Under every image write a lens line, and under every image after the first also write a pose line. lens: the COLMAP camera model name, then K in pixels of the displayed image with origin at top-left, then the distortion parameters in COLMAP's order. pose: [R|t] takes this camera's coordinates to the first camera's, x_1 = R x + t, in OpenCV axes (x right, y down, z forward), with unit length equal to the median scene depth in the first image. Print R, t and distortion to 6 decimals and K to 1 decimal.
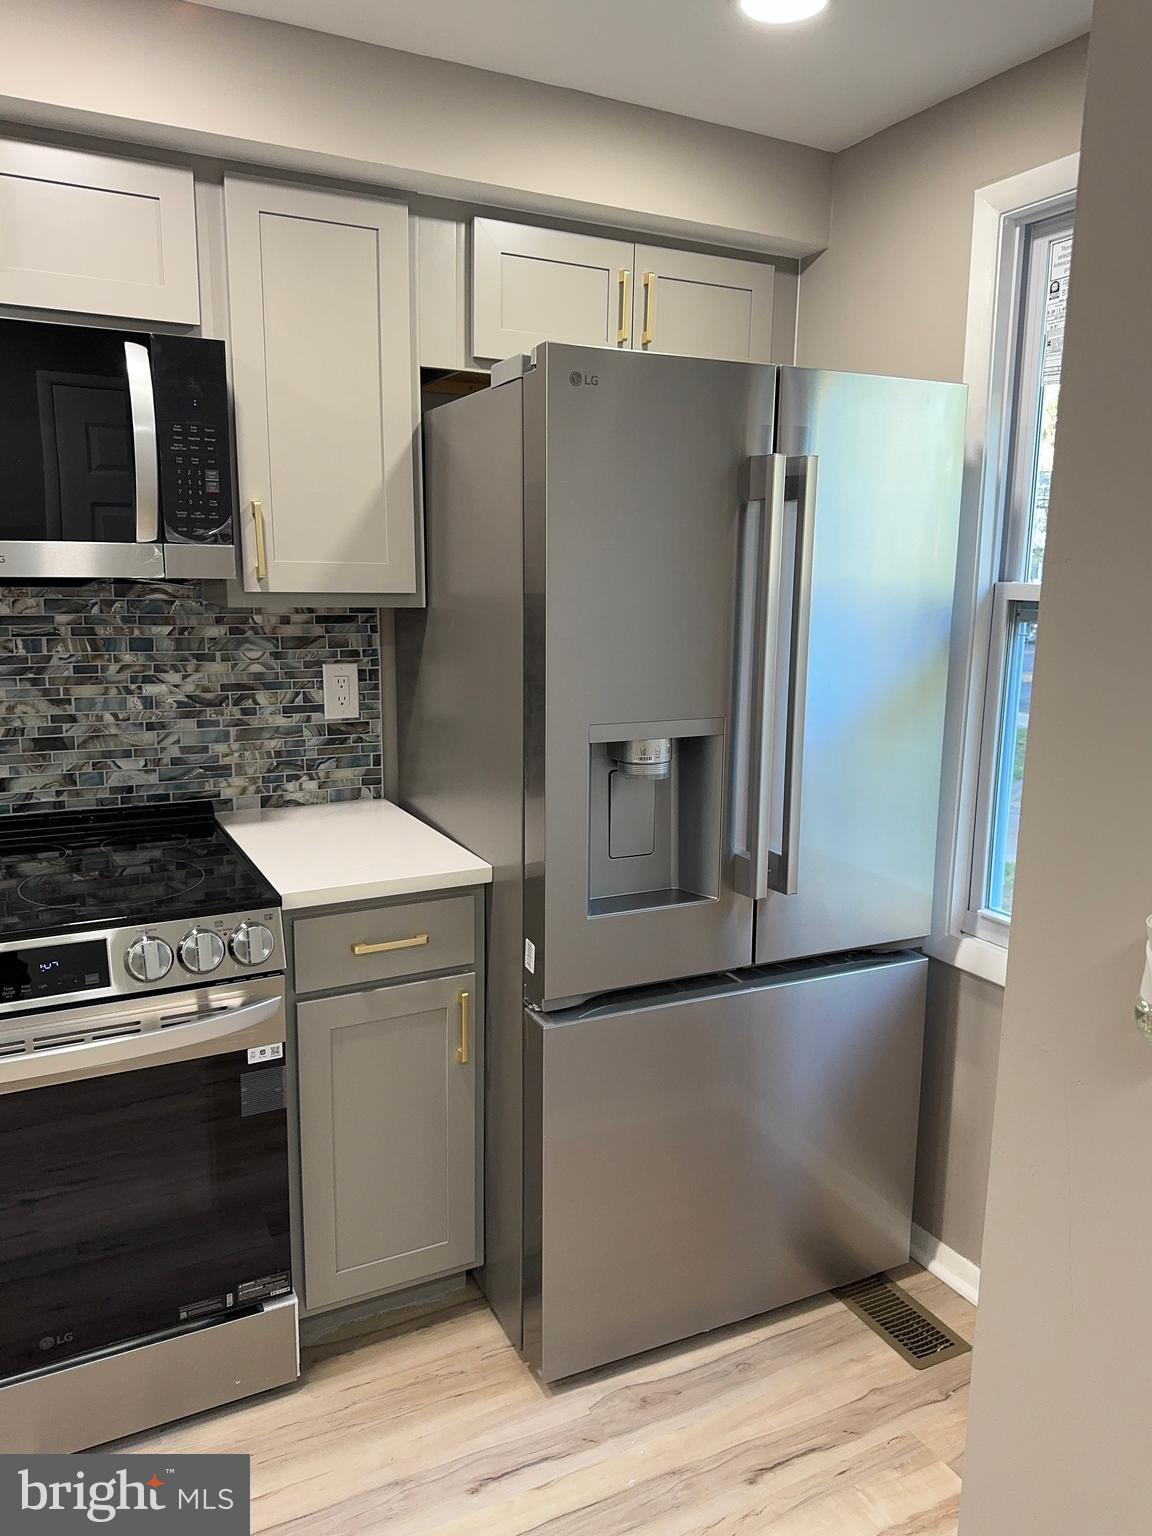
lens RADIAL K [[1103.2, 0, 577.0], [0, 1103.2, 776.4], [0, 0, 1]] dist [0.170758, -0.372306]
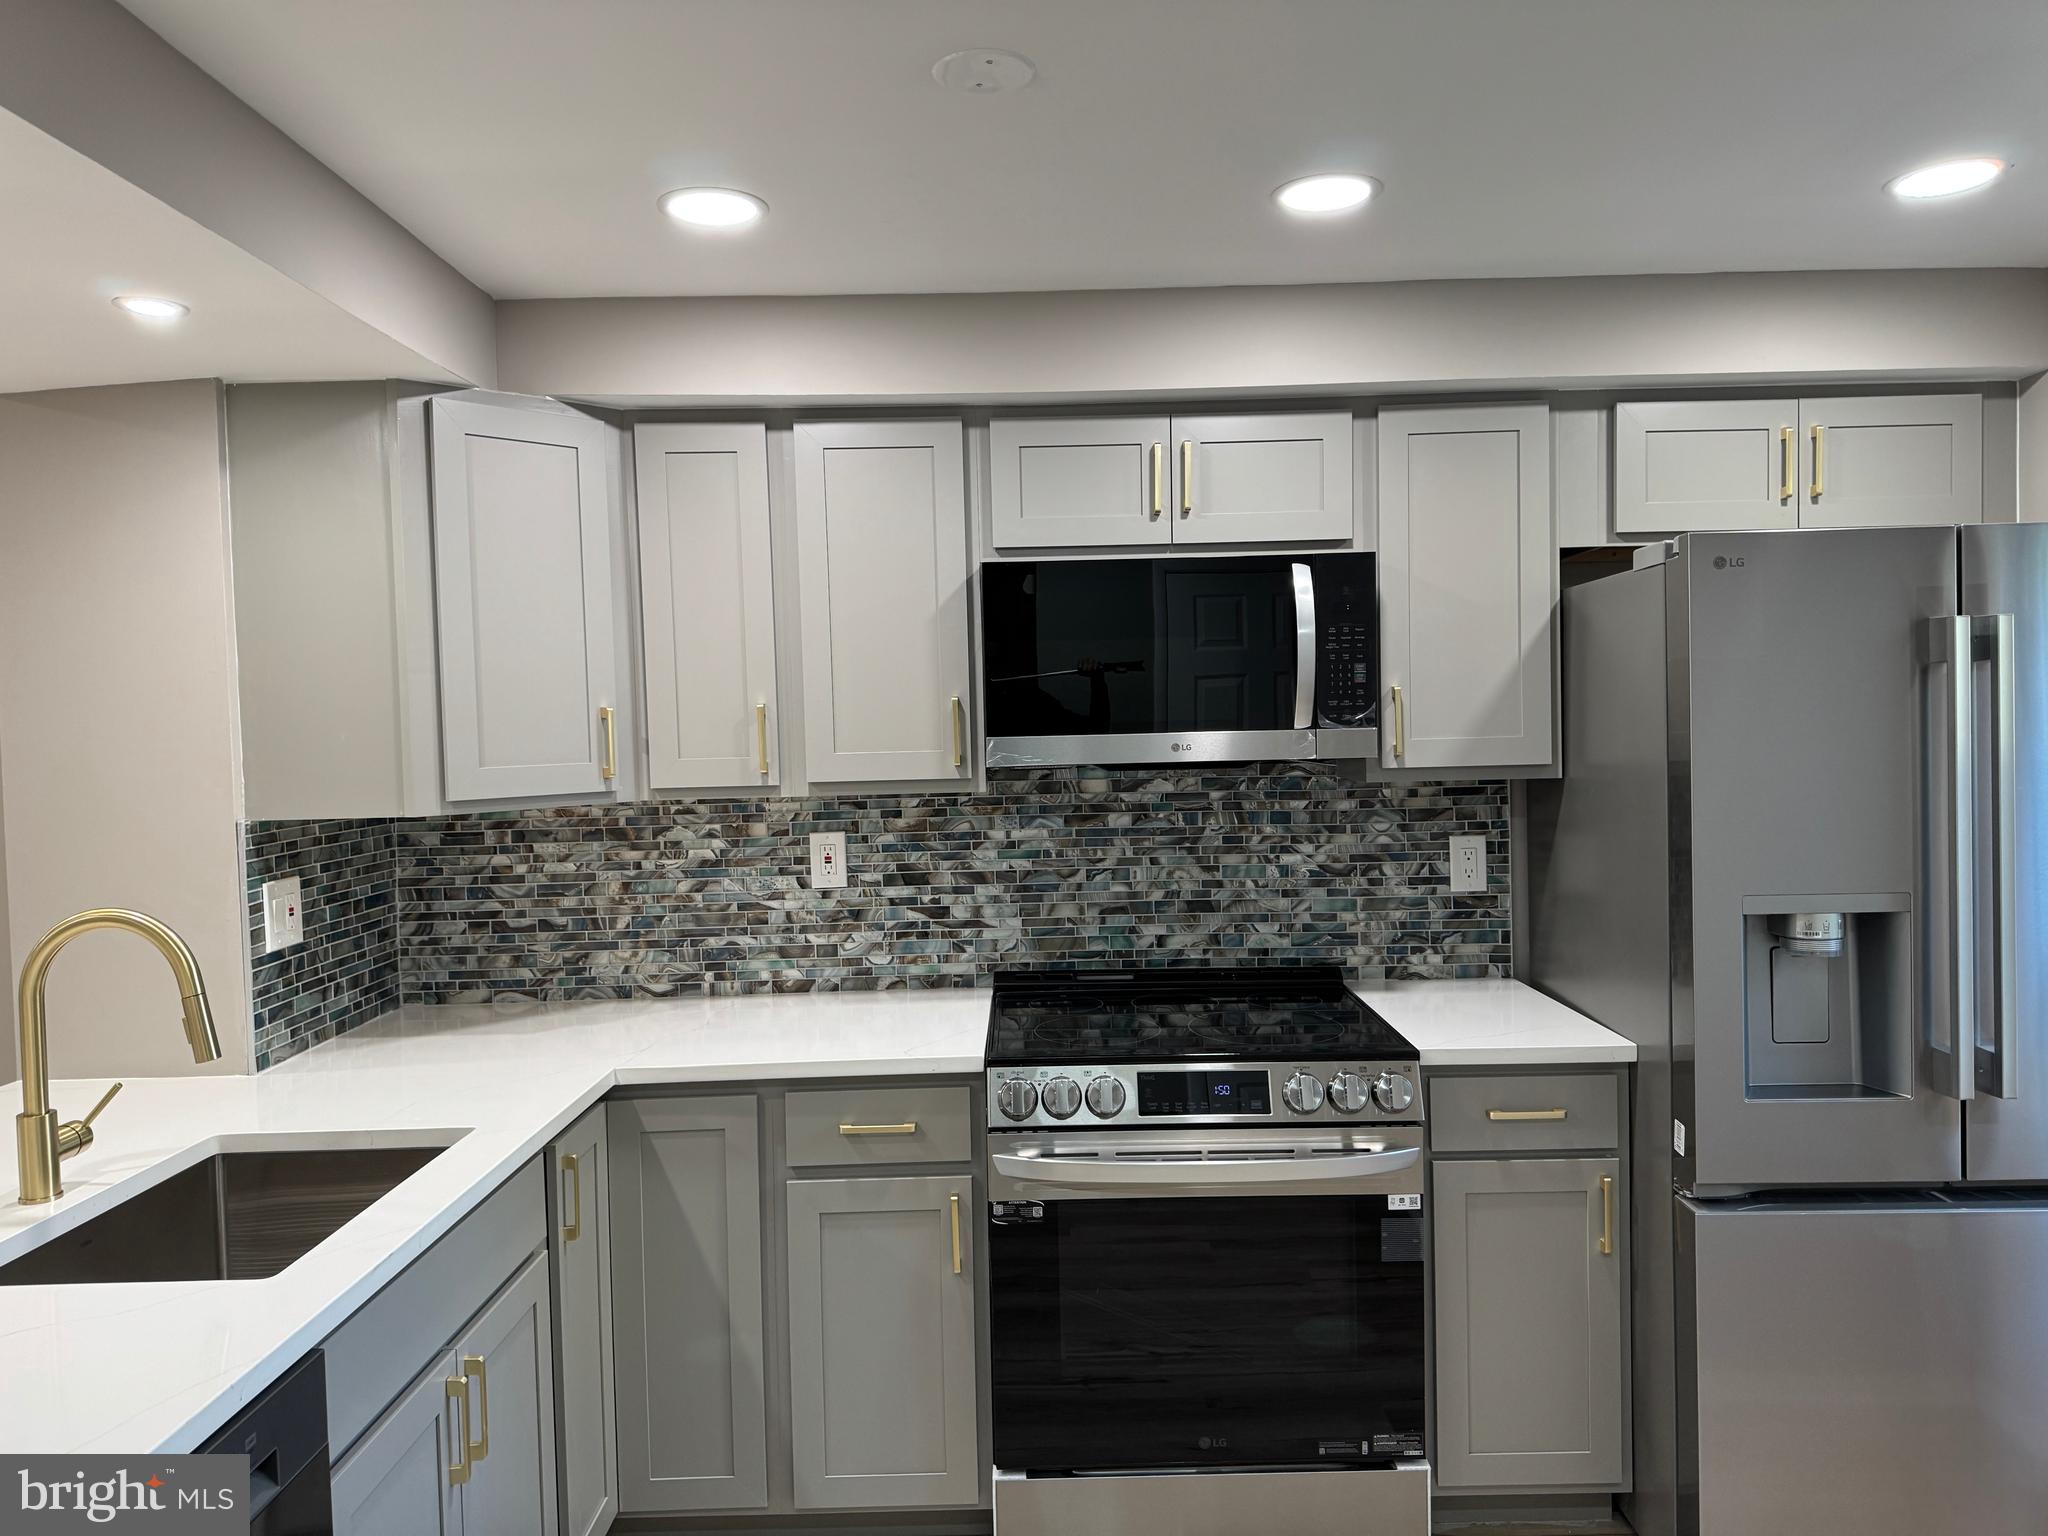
lens RADIAL K [[1440.9, 0, 1024.0], [0, 1440.9, 768.0], [0, 0, 1]] dist [0.181209, -0.328453]
pose [[0.887031, -0.018545, -0.461338, 0.040216], [-0.052752, 0.988579, -0.141166, 0.046444], [0.458687, 0.149555, 0.875922, -0.350765]]
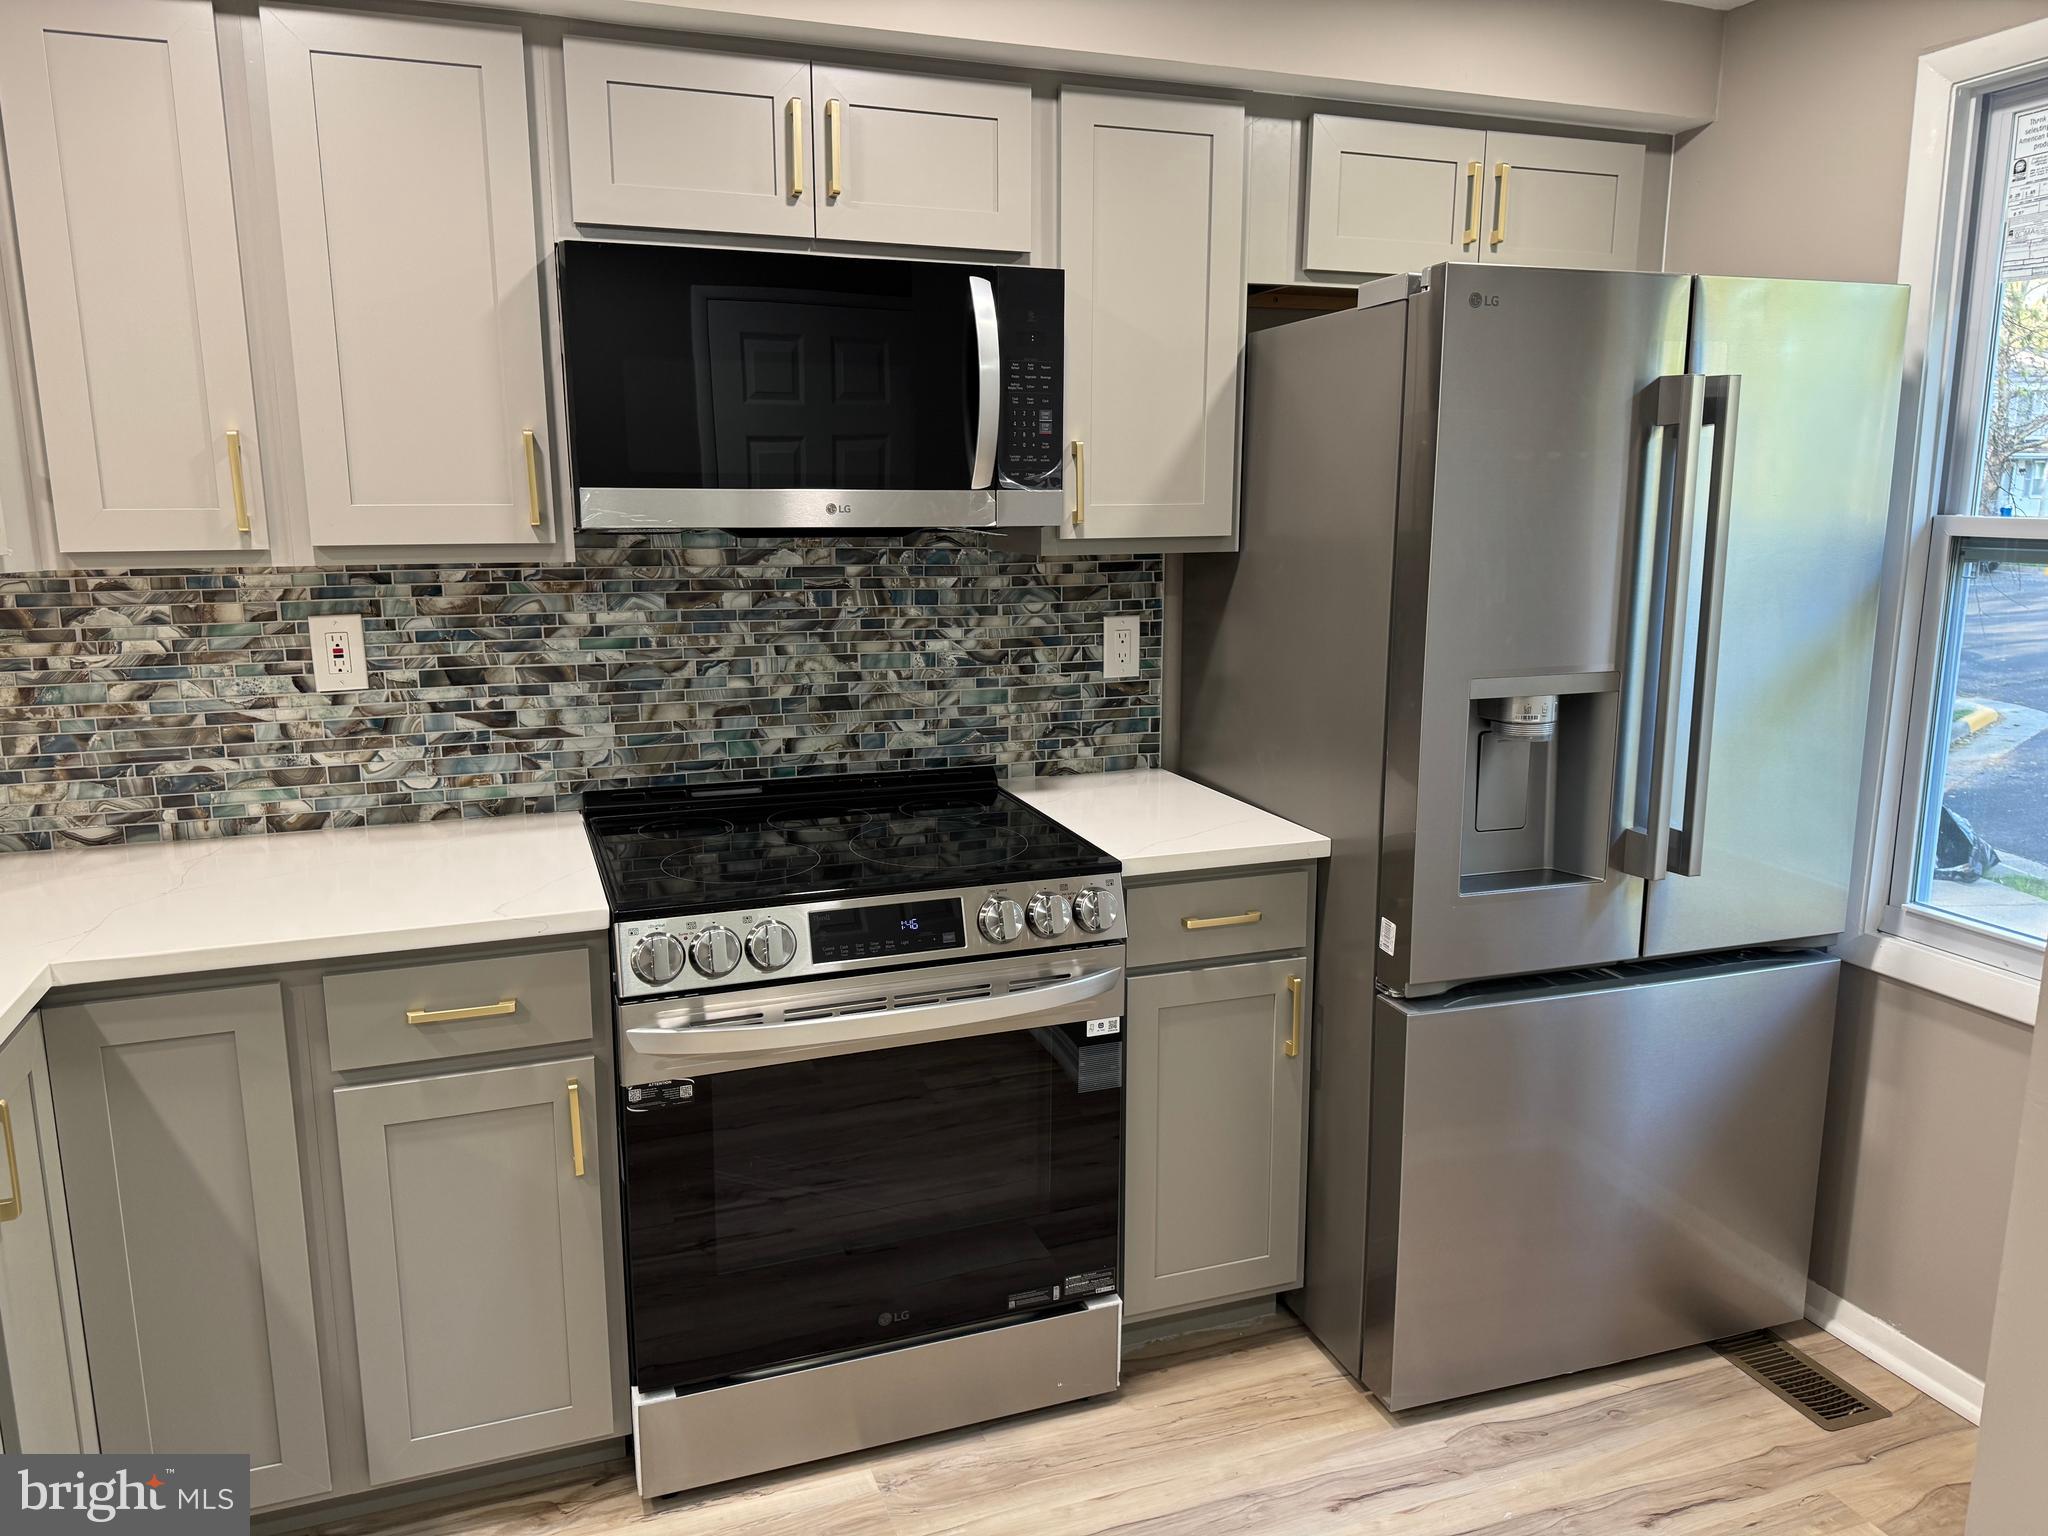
lens RADIAL K [[1437.6, 0, 1019.3], [0, 1437.6, 770.6], [0, 0, 1]] dist [0.148245, -0.229695]
pose [[0.991854, 0.011095, -0.126894, -0.158141], [-0.010931, 0.999938, 0.001990, 0.023259], [0.126908, -0.000587, 0.991914, -0.176092]]
